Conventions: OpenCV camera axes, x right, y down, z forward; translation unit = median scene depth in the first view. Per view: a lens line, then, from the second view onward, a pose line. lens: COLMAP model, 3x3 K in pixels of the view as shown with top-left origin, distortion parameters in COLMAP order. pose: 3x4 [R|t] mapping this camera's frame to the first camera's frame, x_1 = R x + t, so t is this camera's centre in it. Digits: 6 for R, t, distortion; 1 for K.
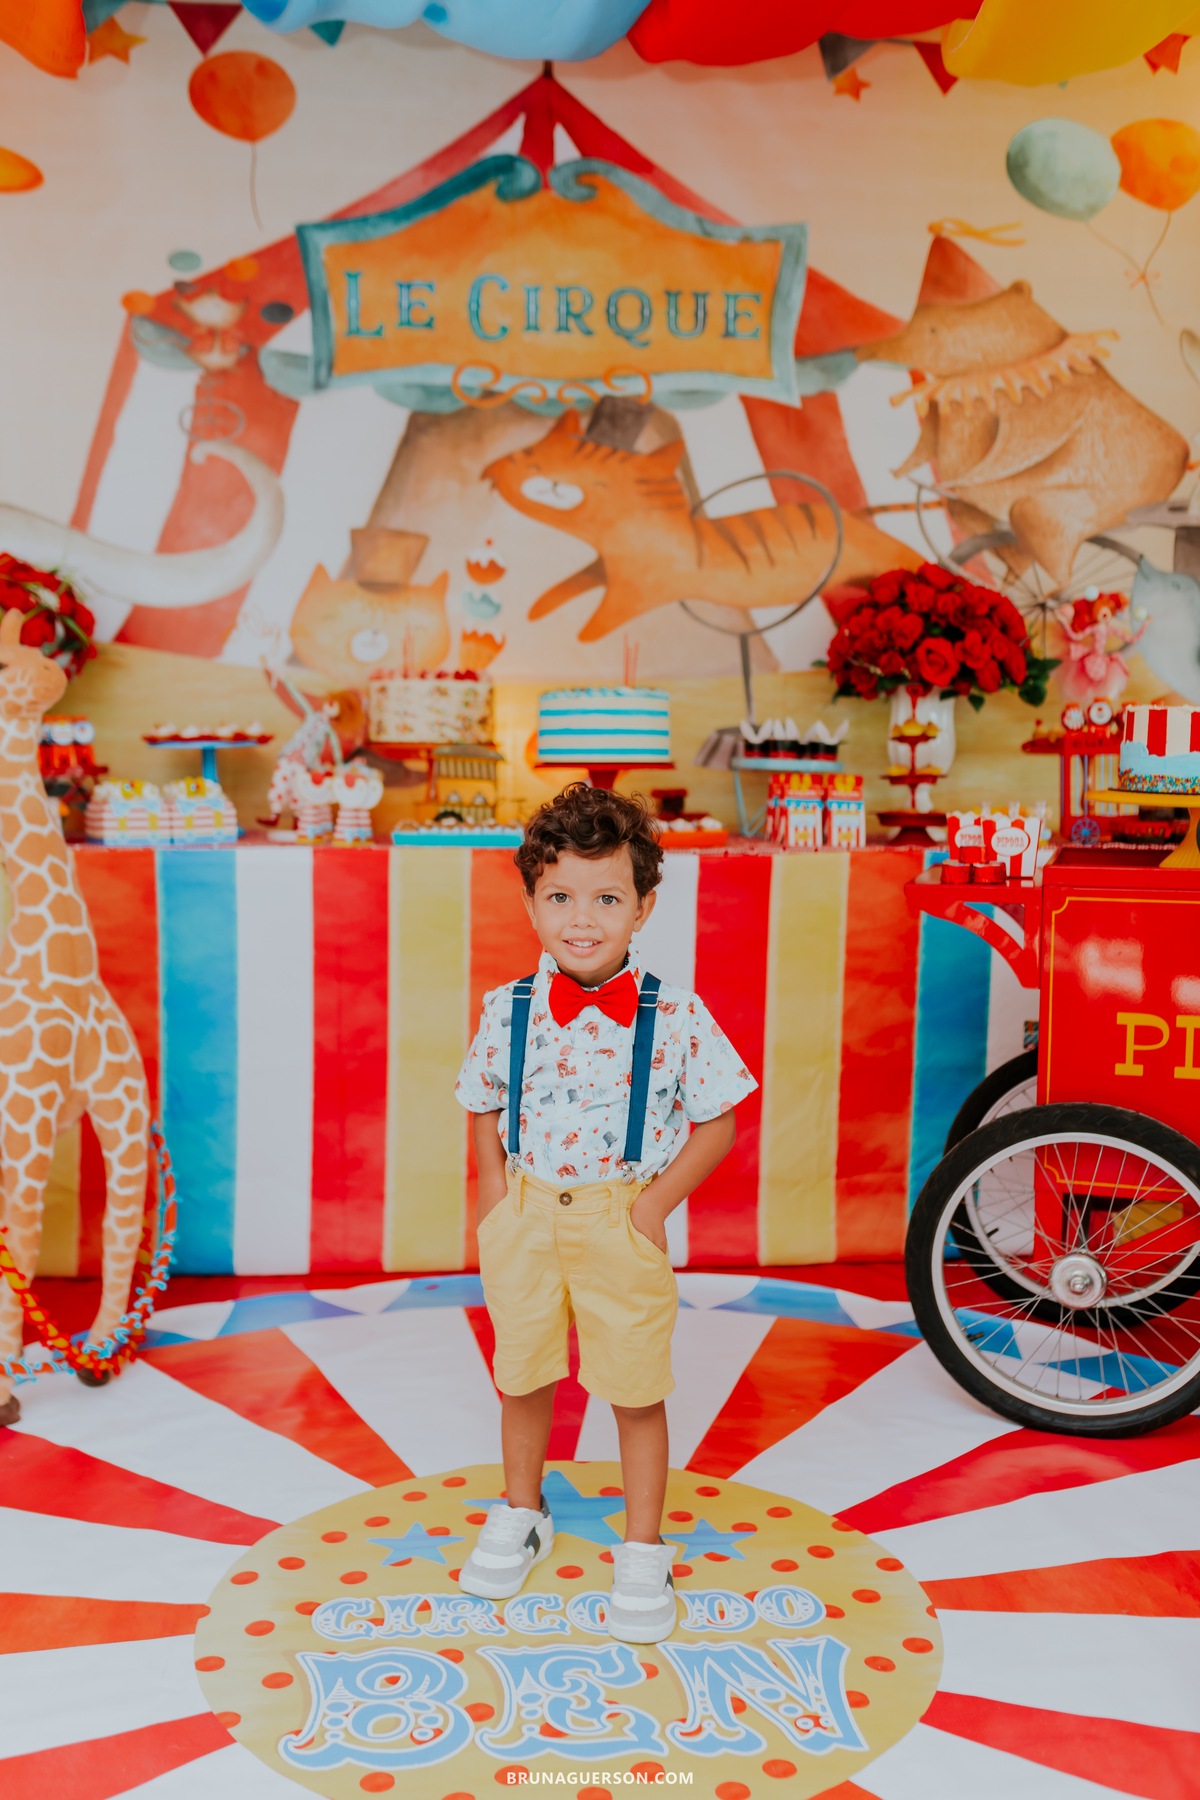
lens RADIAL K [[1713.8, 0, 589.0], [0, 1713.8, 931.2], [0, 0, 1]] dist [-0.004177, 0.007789]
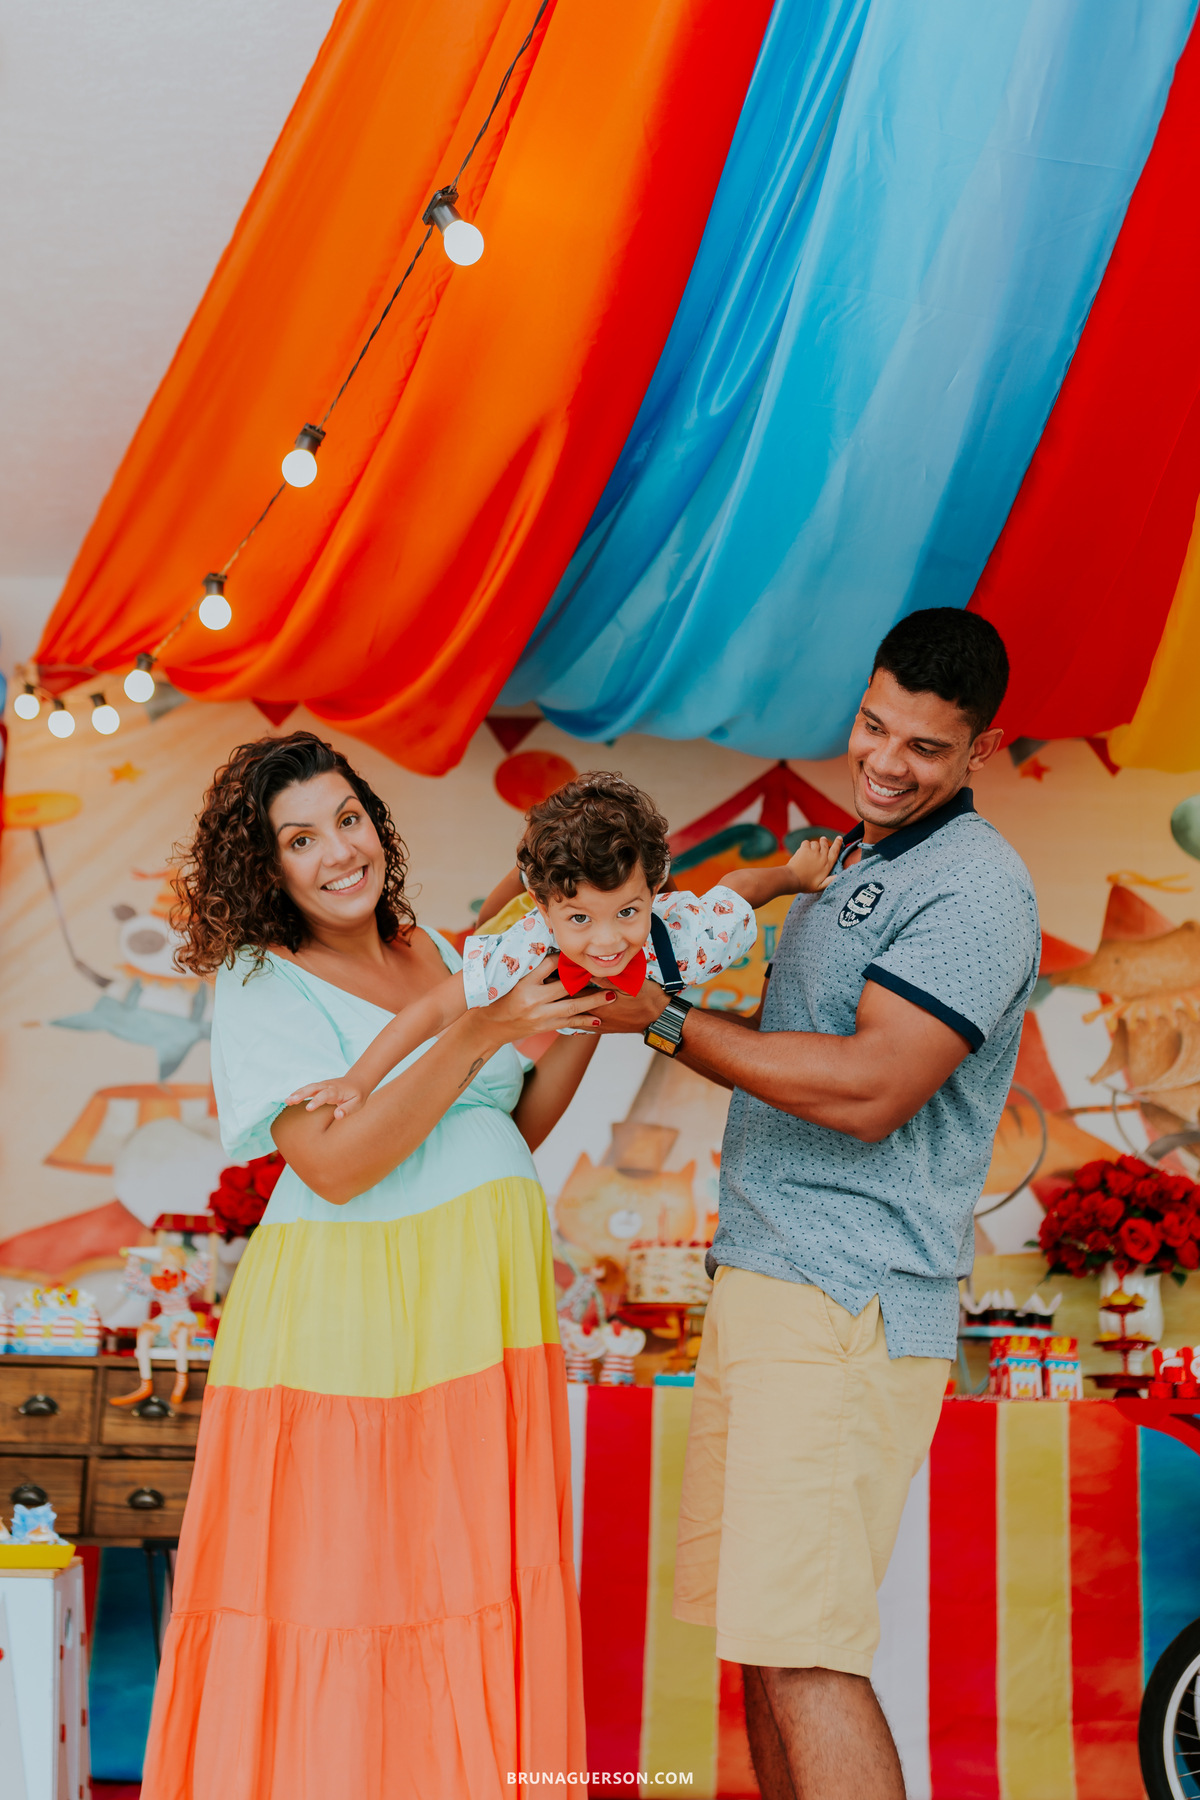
lens RADIAL K [[1868.1, 0, 597.4], [0, 1868.1, 949.4], [0, 0, 1]] dist [-0.007341, -0.000300]
pose [[0.995783, -0.001546, -0.091728, -0.034975], [-0.030540, 0.937246, -0.347329, 0.096621], [0.086508, 0.348666, 0.933246, -0.223066]]
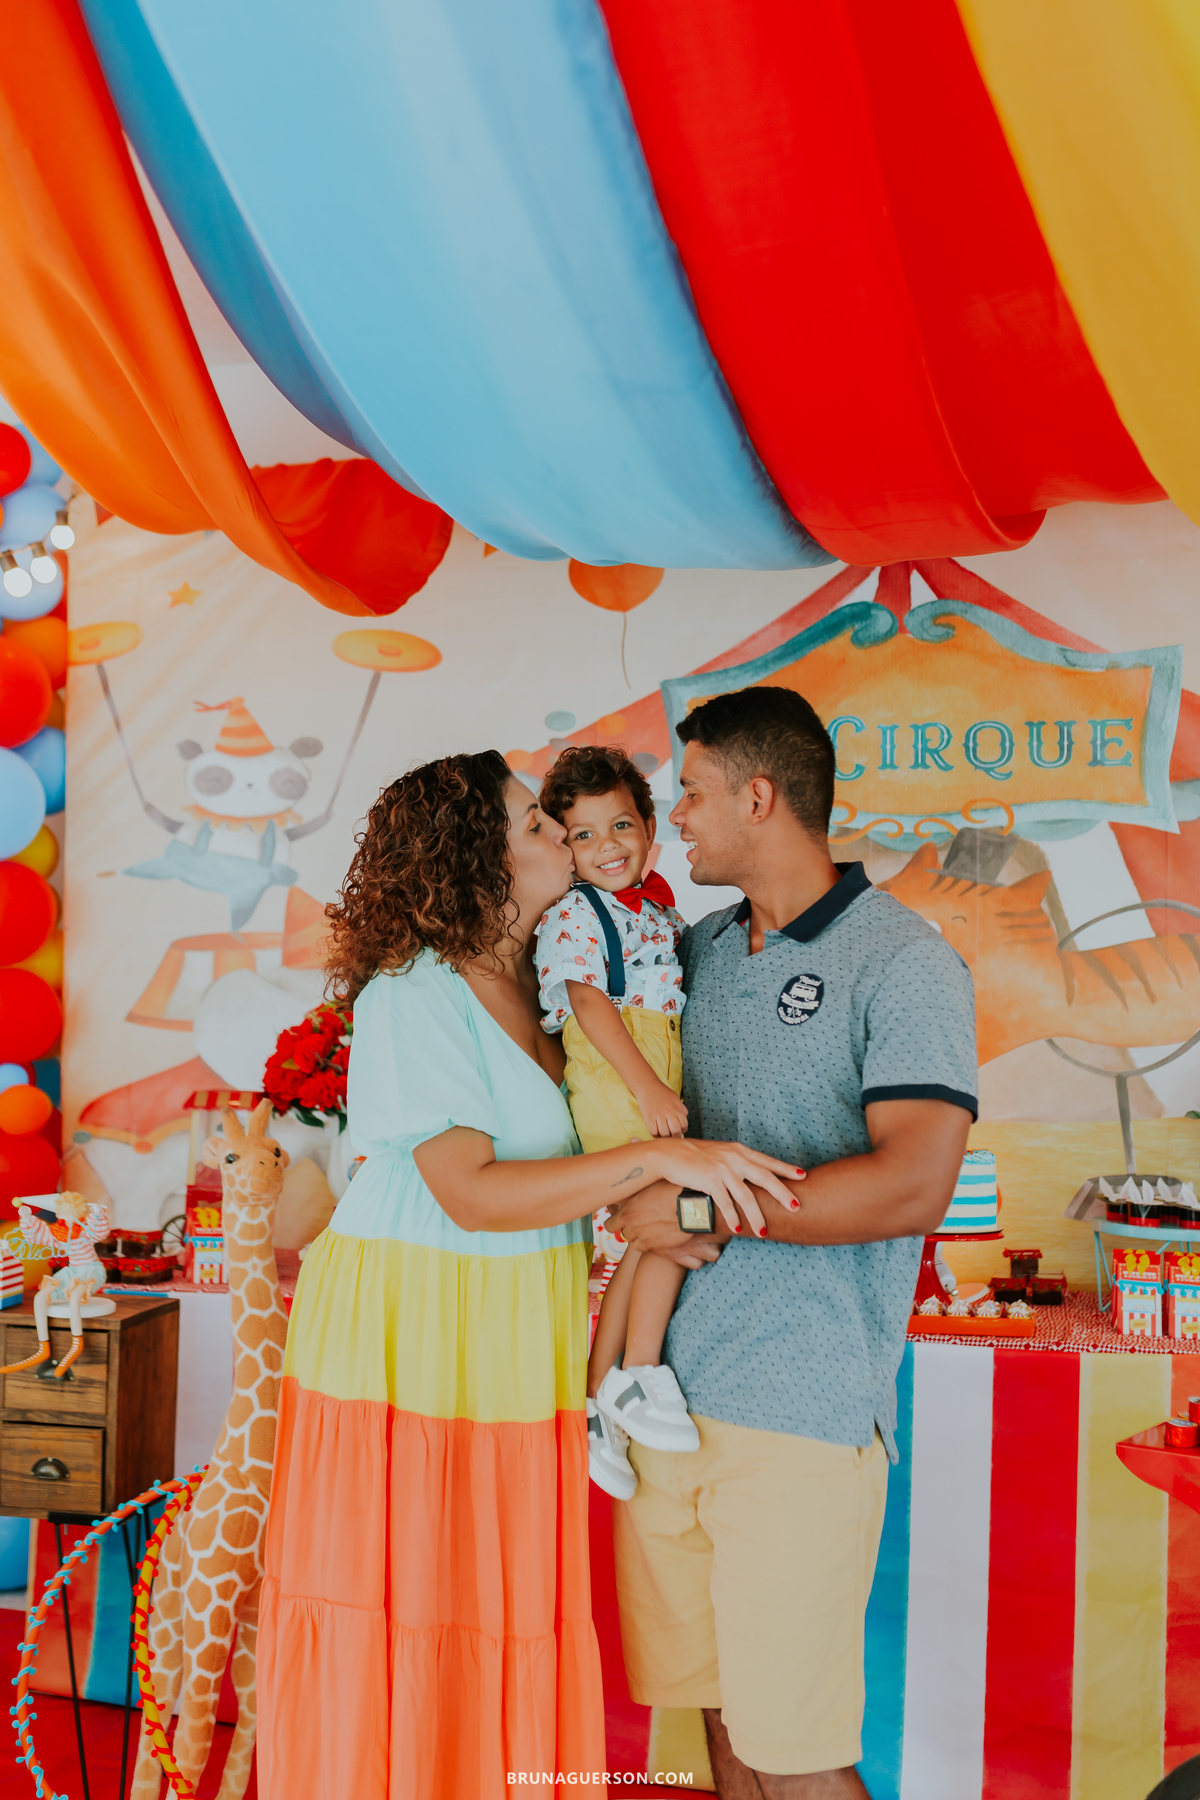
lens RADIAL K [[1793.8, 0, 600.0], [0, 1793.8, 900.0], [0, 0, 1]] dist [0.002005, 0.008196]
pose [[0.934162, -0.014667, -0.356549, 0.188054], [-0.054385, 0.981632, -0.182869, -0.081281], [0.352682, 0.190220, 0.916205, 0.007683]]
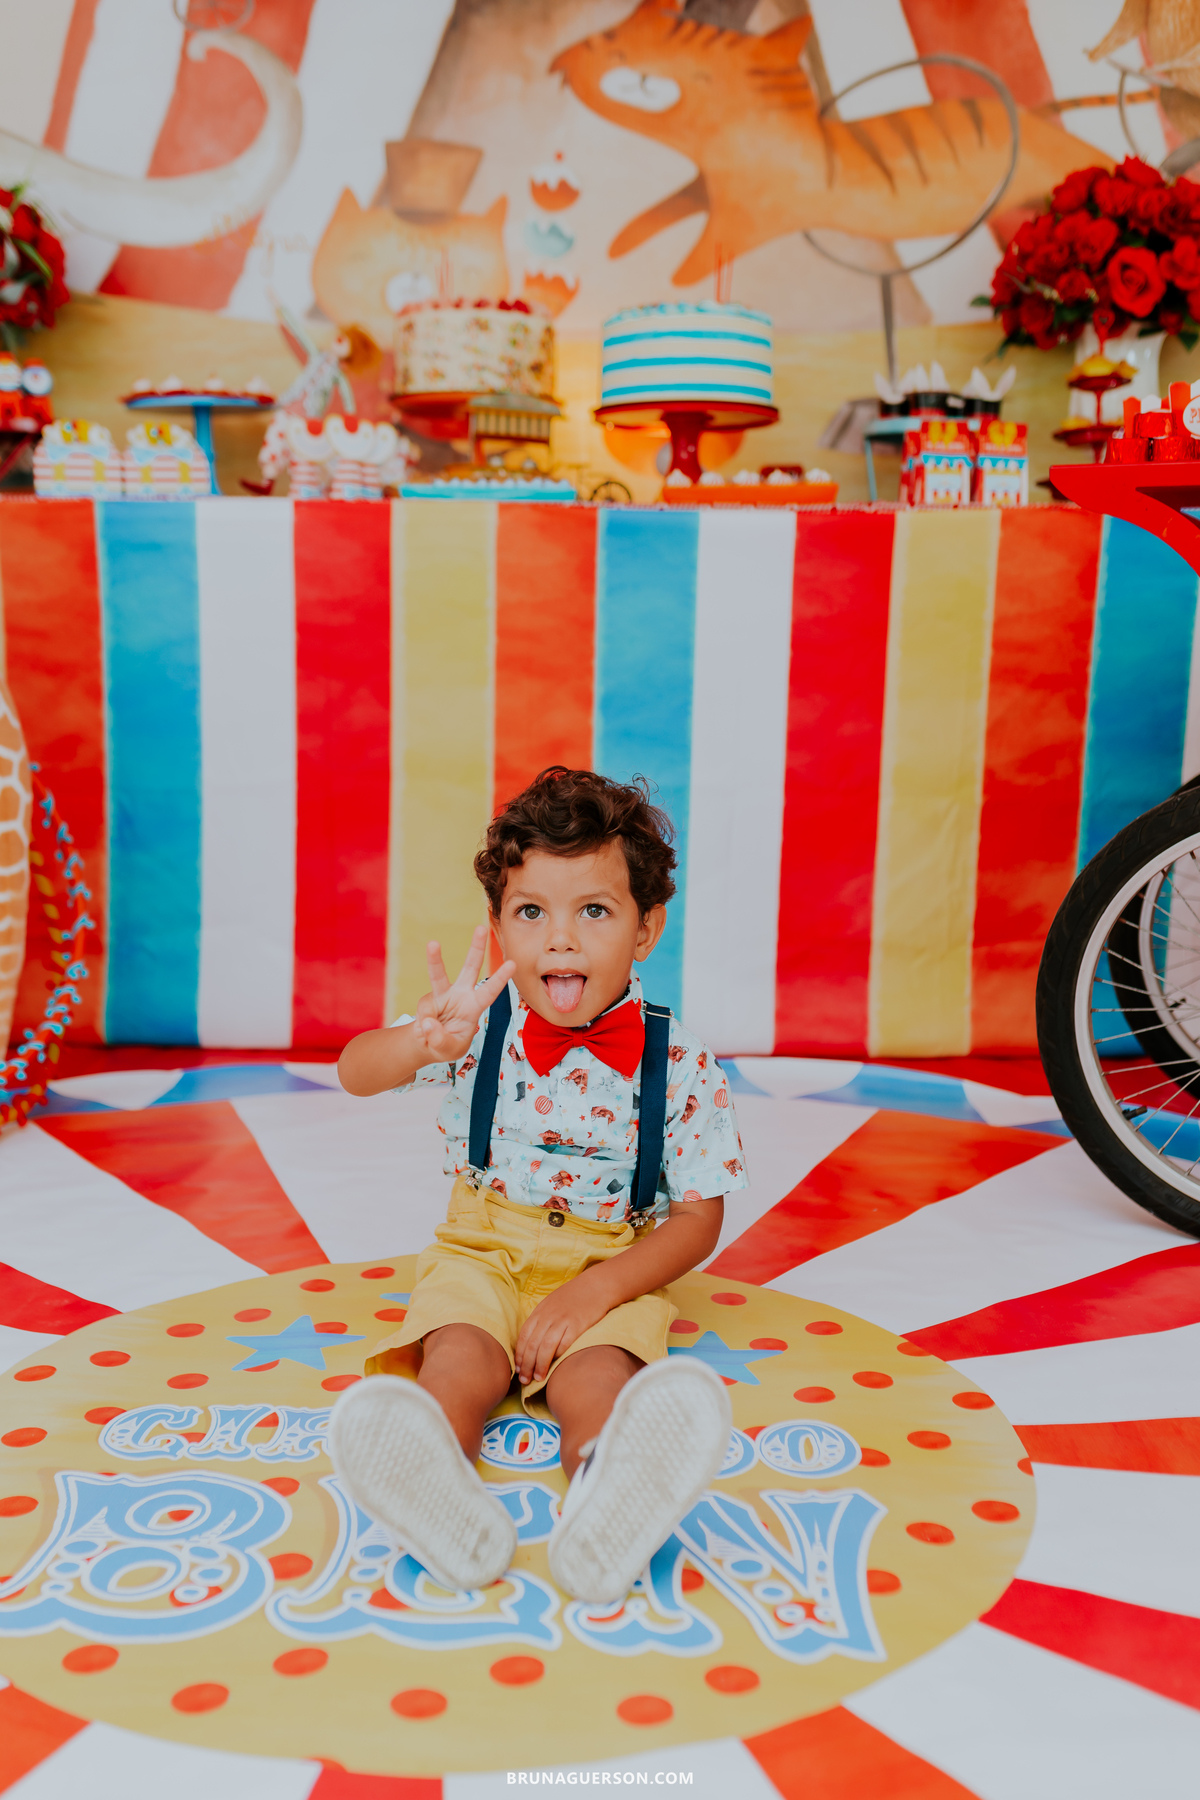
lens RADIAL K [[1802.4, 0, 597.8], [0, 1802.4, 927.1], [0, 0, 1]] dist [0.003881, 0.002820]
pose [[0.993897, 0.018592, -0.108738, 0.059460], [-0.012582, 0.998368, 0.055701, 0.085087], [0.109597, -0.053993, 0.992509, 0.169571]]
